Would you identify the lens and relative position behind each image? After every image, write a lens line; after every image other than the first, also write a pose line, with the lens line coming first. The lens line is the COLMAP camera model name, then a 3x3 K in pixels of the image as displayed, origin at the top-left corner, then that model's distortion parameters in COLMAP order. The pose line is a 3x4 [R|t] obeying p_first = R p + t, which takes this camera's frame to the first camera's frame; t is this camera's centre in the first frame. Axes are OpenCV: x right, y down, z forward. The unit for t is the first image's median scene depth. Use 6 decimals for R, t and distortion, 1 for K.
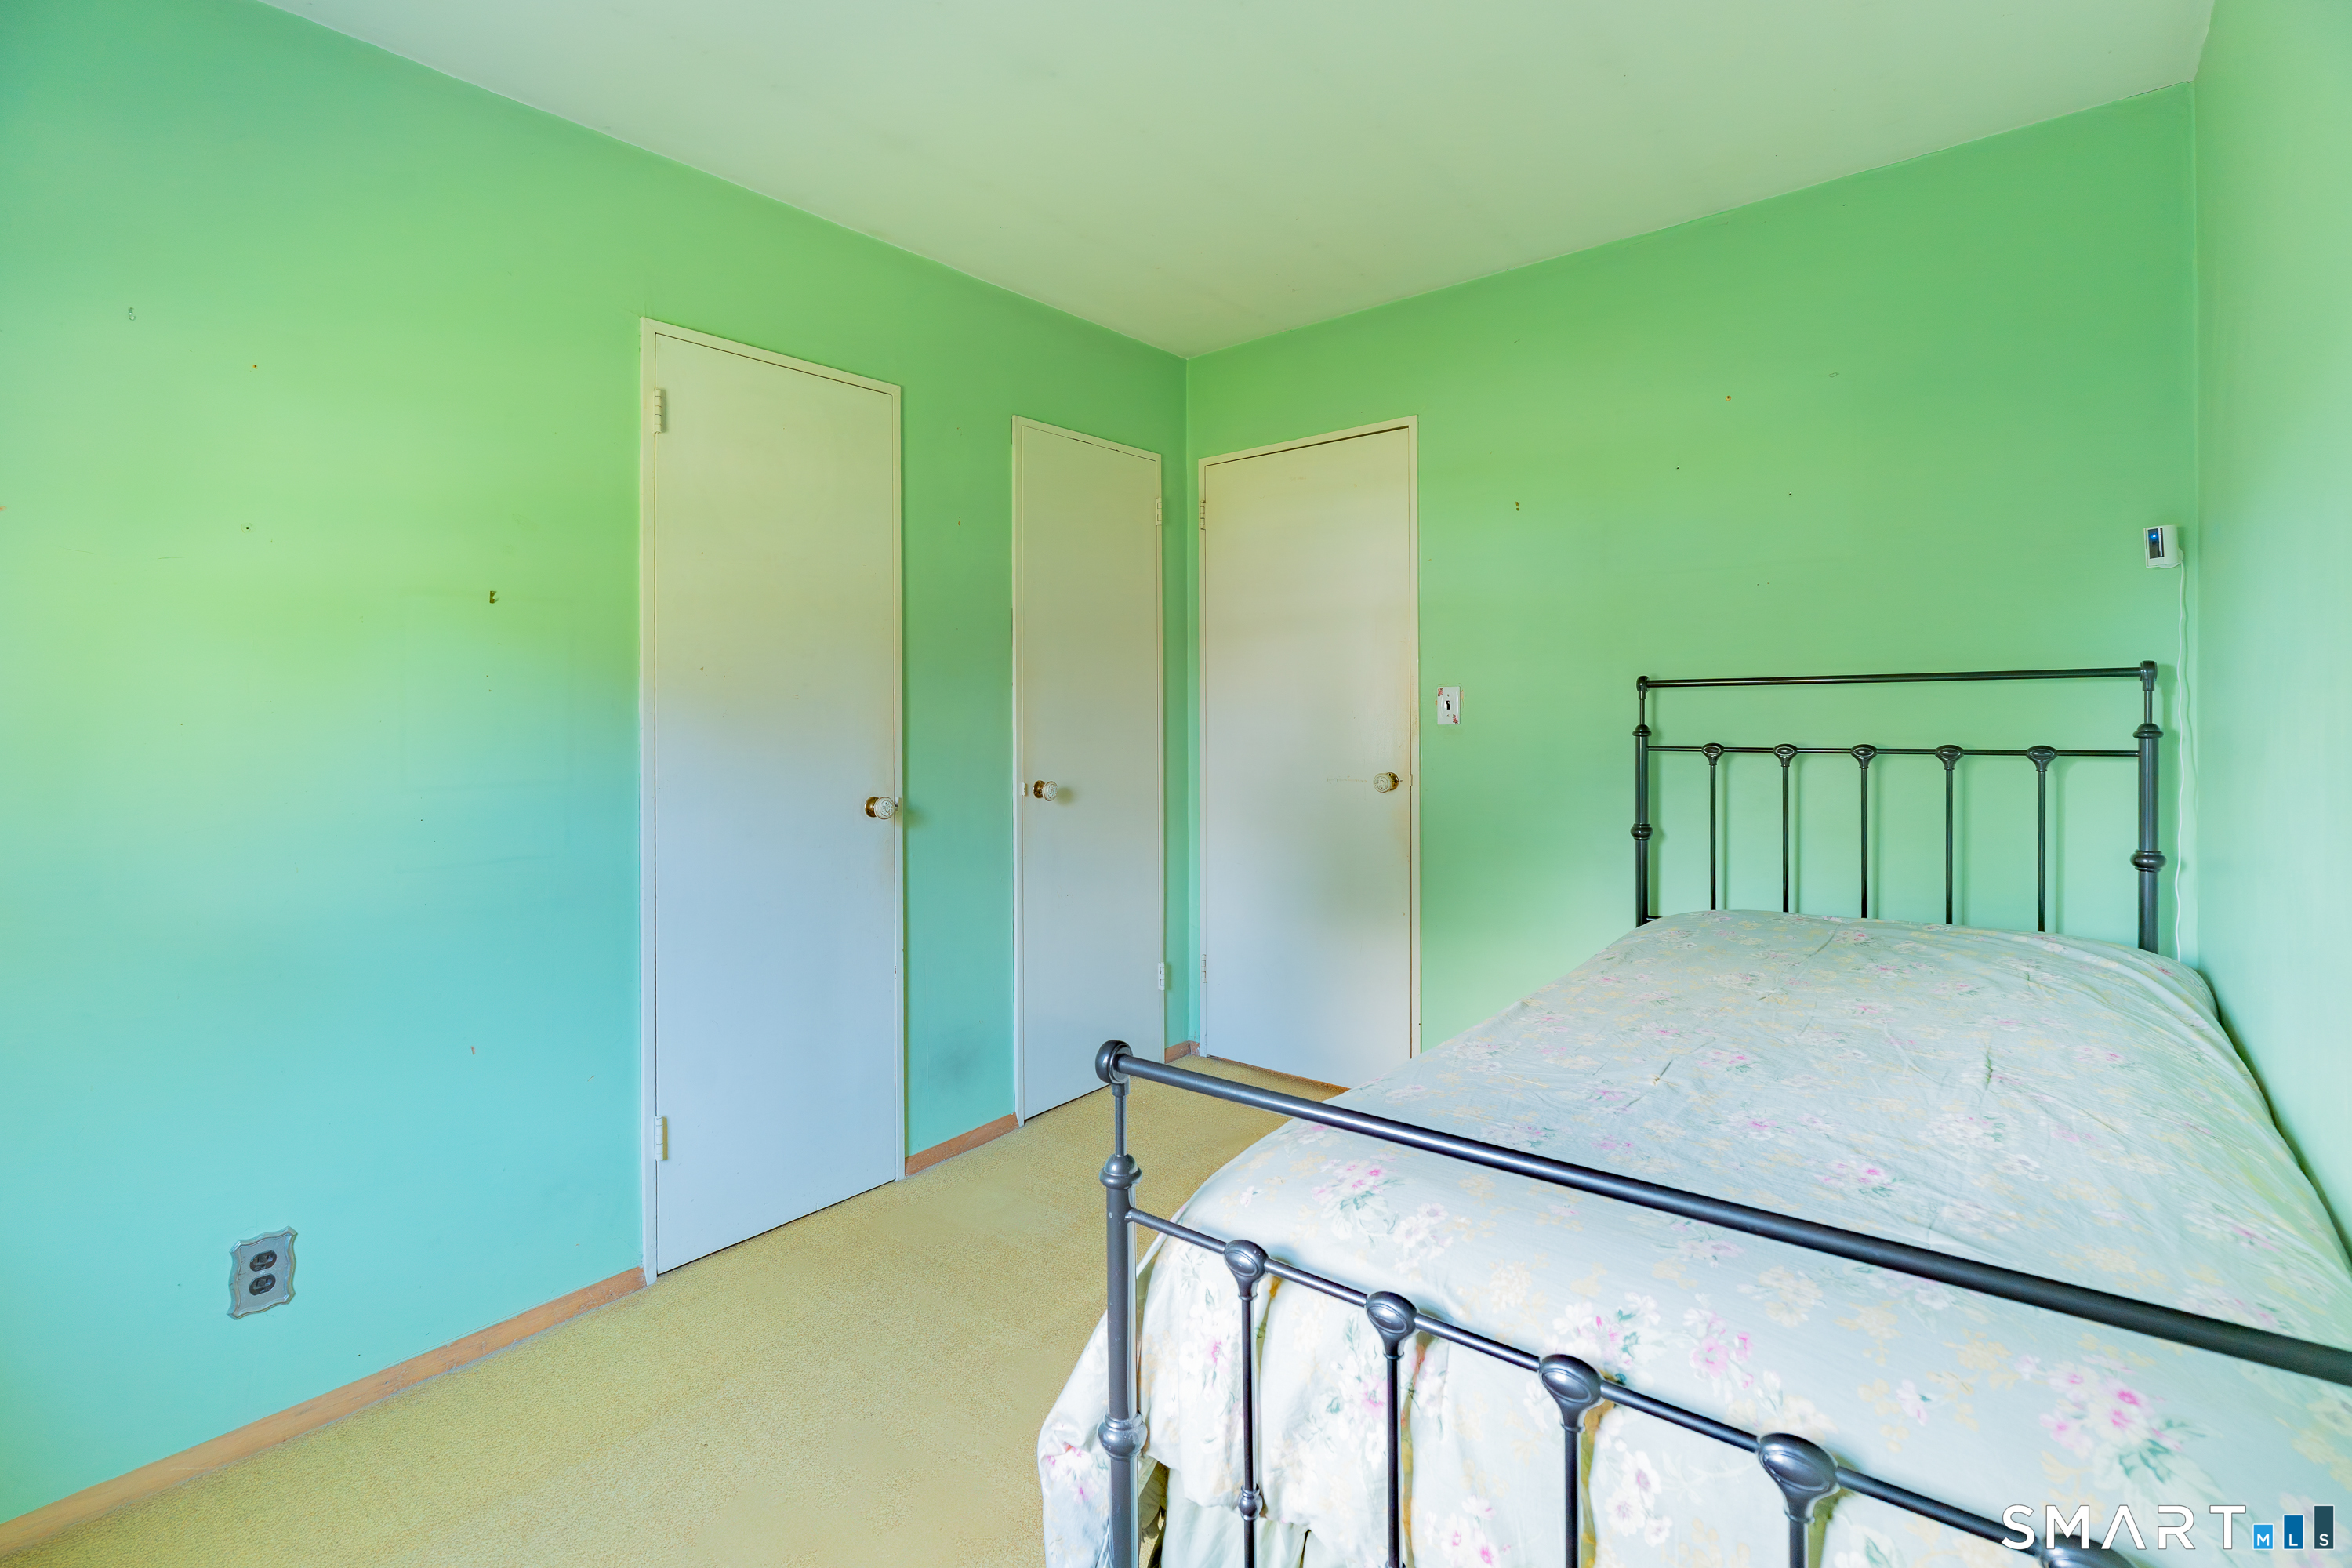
lens RADIAL K [[1054.6, 0, 1184.1], [0, 1054.6, 723.1], [0, 0, 1]] dist [-0.001085, -0.000069]
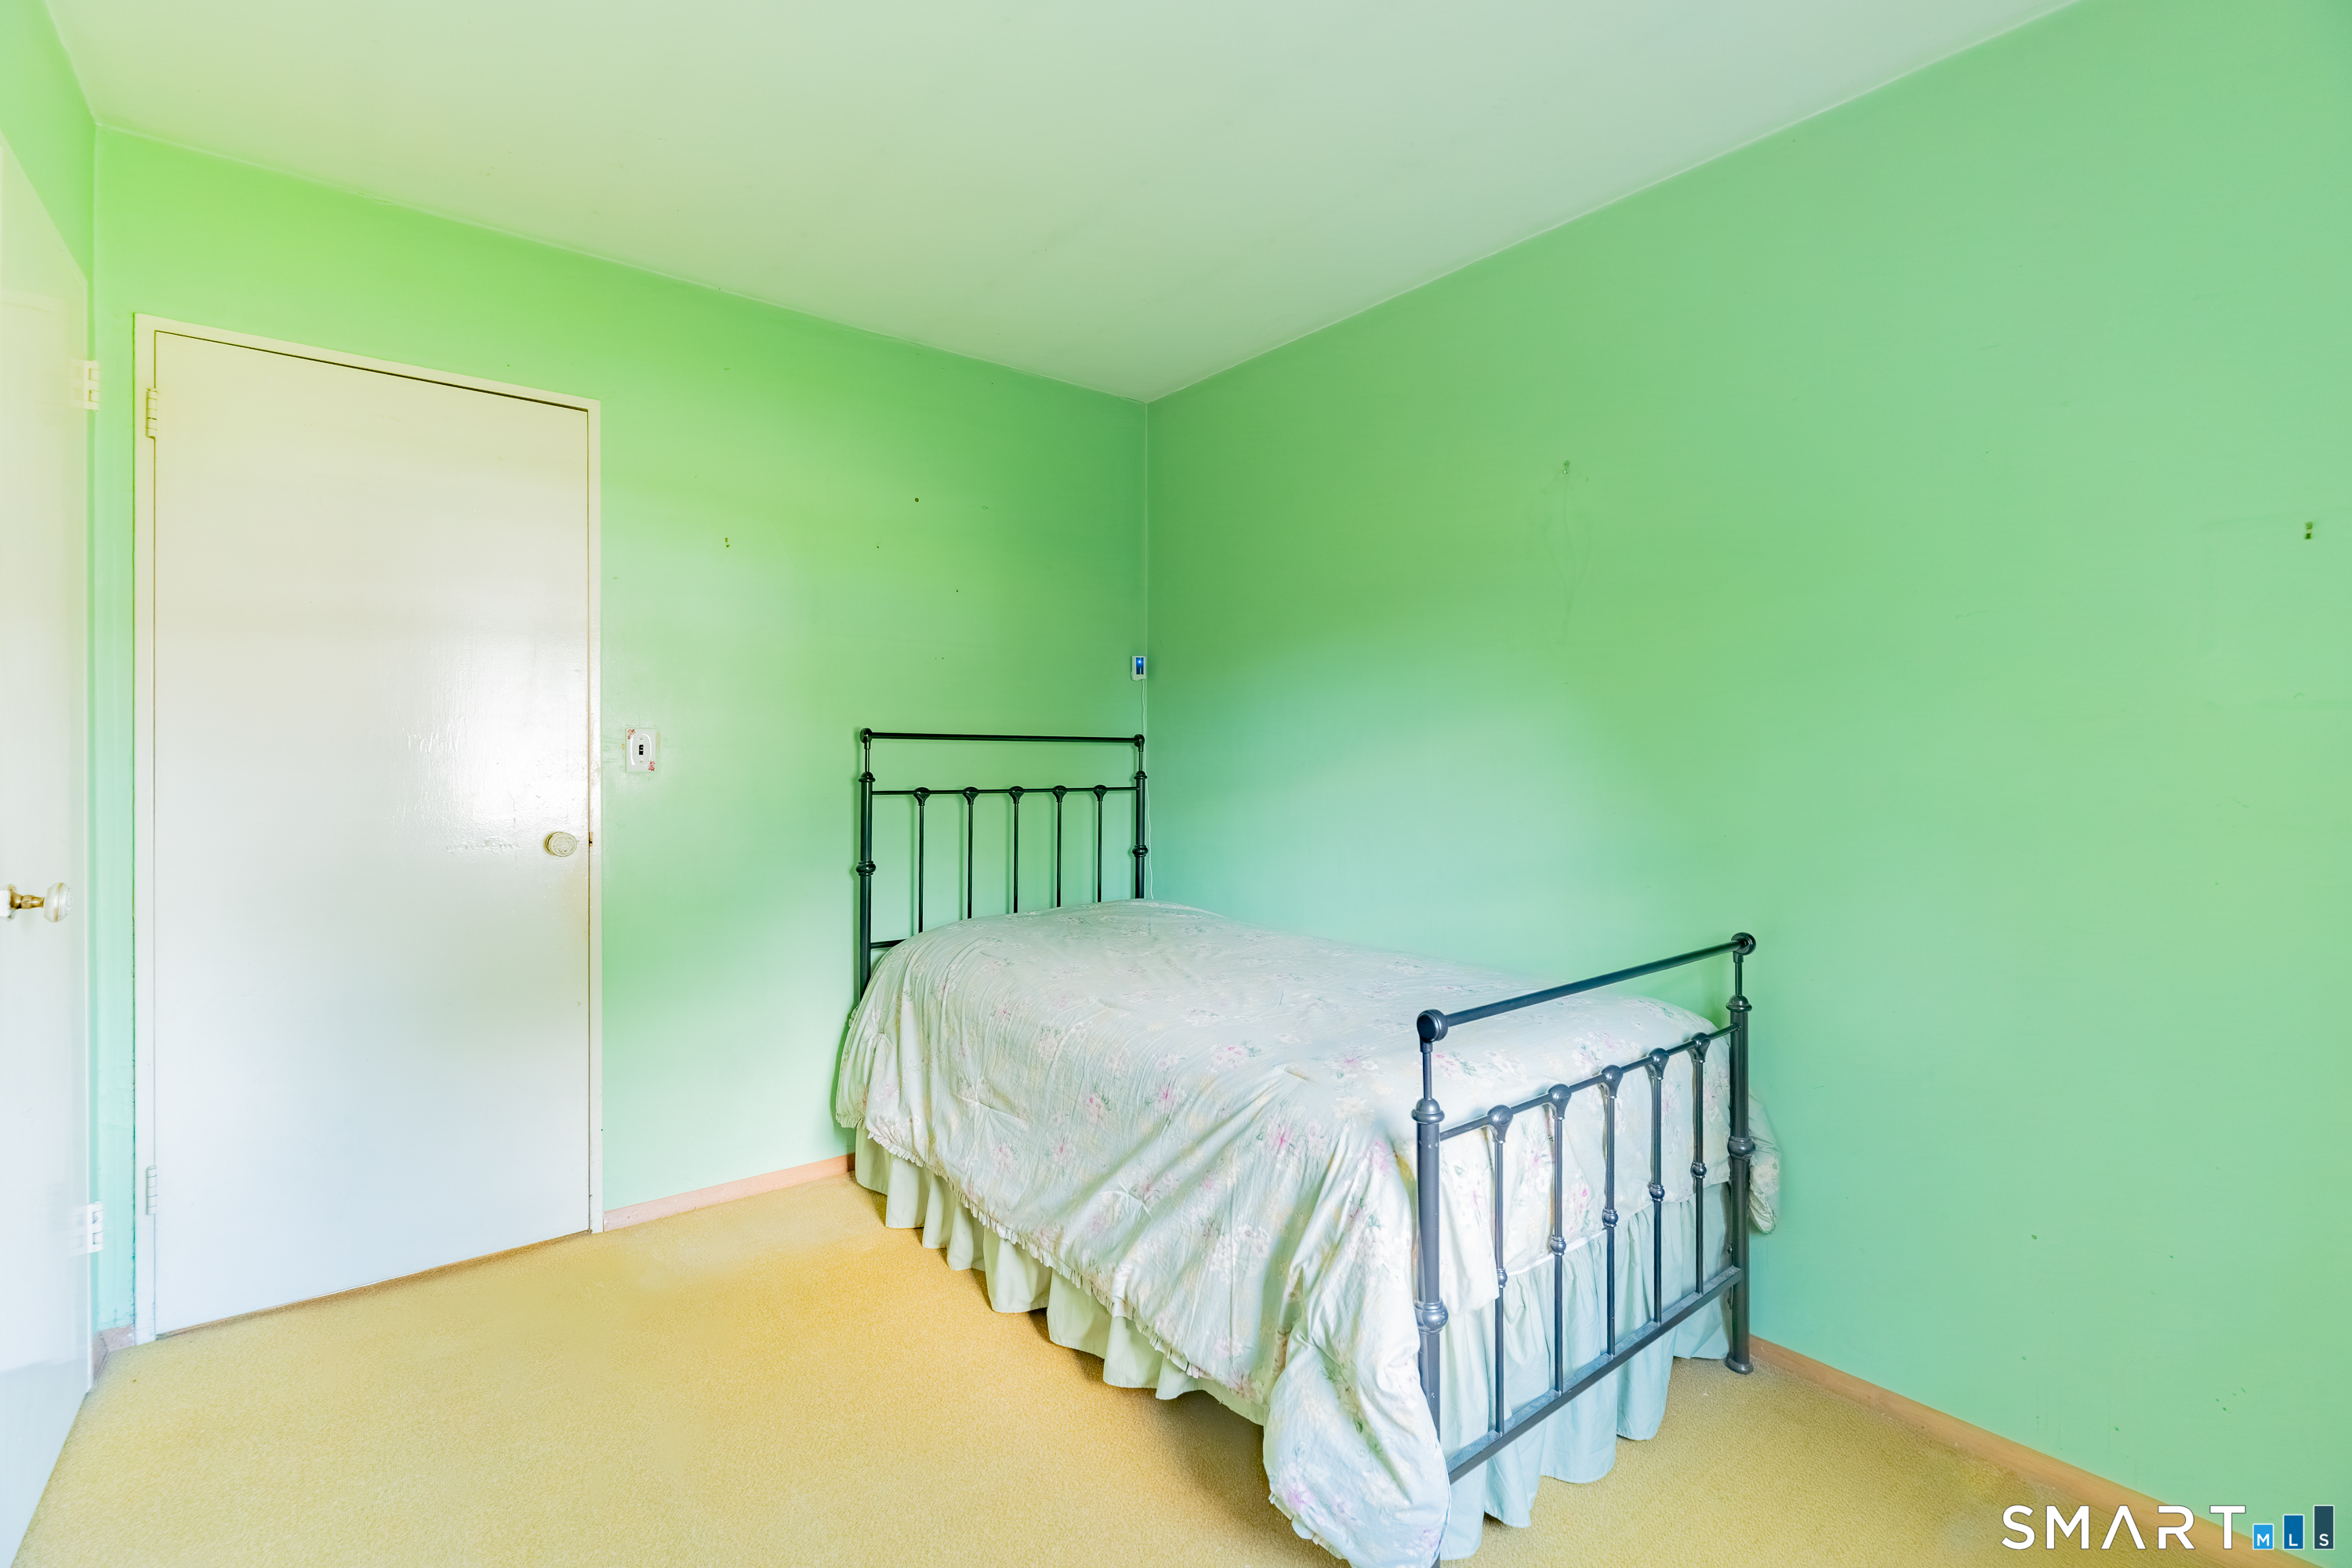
lens RADIAL K [[1078.9, 0, 1176.0], [0, 1078.9, 784.0], [0, 0, 1]] dist [-0.001709, -0.000313]
pose [[0.212741, -0.007814, 0.977077, -0.685791], [0.004771, 0.999964, 0.006958, 0.008744], [-0.977097, 0.003181, 0.212771, 0.498727]]
